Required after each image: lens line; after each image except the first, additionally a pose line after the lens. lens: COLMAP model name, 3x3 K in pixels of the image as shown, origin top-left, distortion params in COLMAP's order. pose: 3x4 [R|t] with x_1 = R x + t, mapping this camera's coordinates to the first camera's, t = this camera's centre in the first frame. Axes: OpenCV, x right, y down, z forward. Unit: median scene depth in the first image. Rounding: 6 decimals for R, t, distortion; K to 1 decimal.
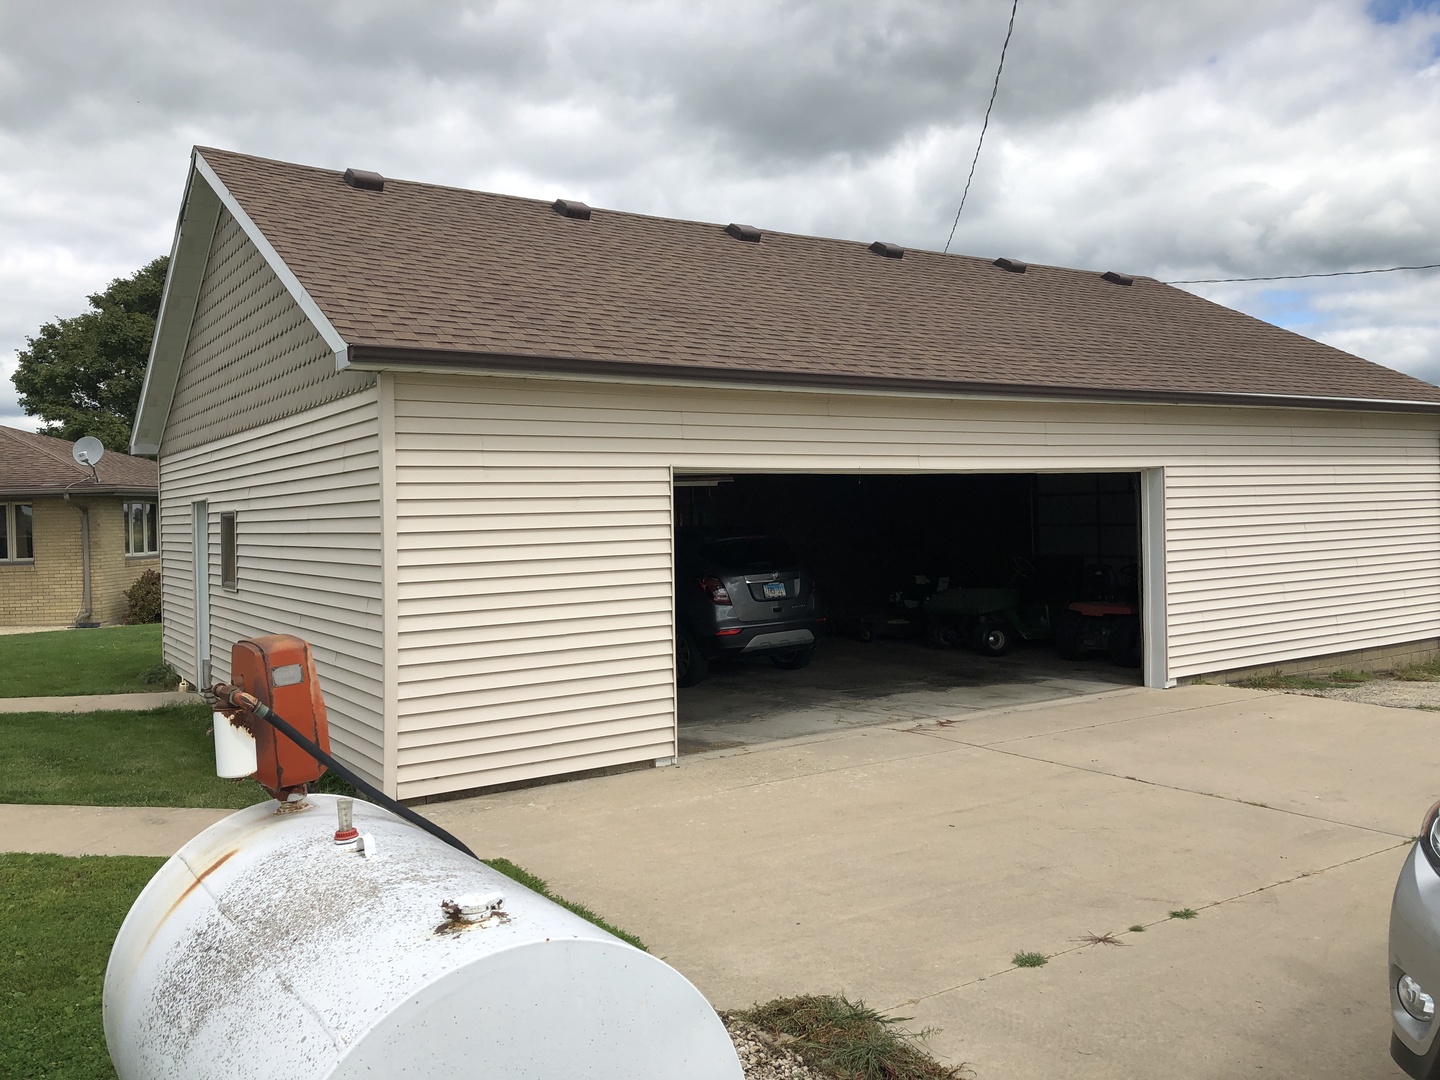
lens RADIAL K [[1171.4, 0, 721.0], [0, 1171.4, 512.4], [0, 0, 1]] dist [0.006759, 0.004983]
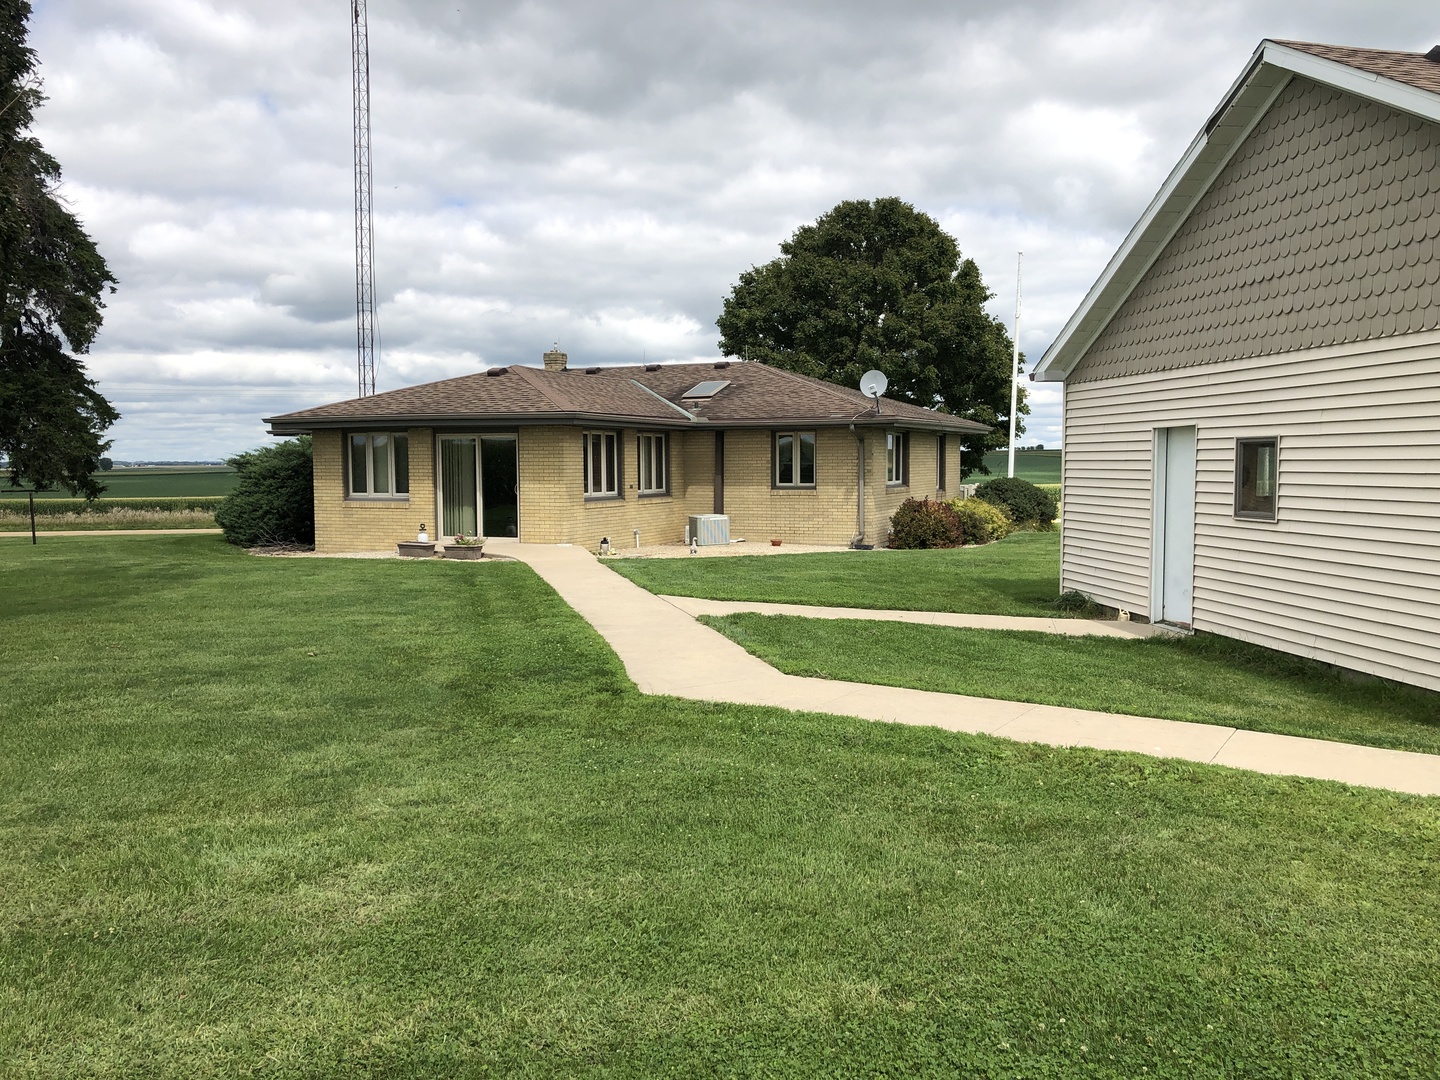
lens RADIAL K [[1178.3, 0, 720.0], [0, 1178.3, 540.0], [0, 0, 1]] dist [0.000871, 0.002021]
pose [[0.896083, 0.049182, -0.441154, -0.175523], [-0.016252, 0.996812, 0.078118, 0.007068], [0.443589, -0.062831, 0.894025, -0.022385]]
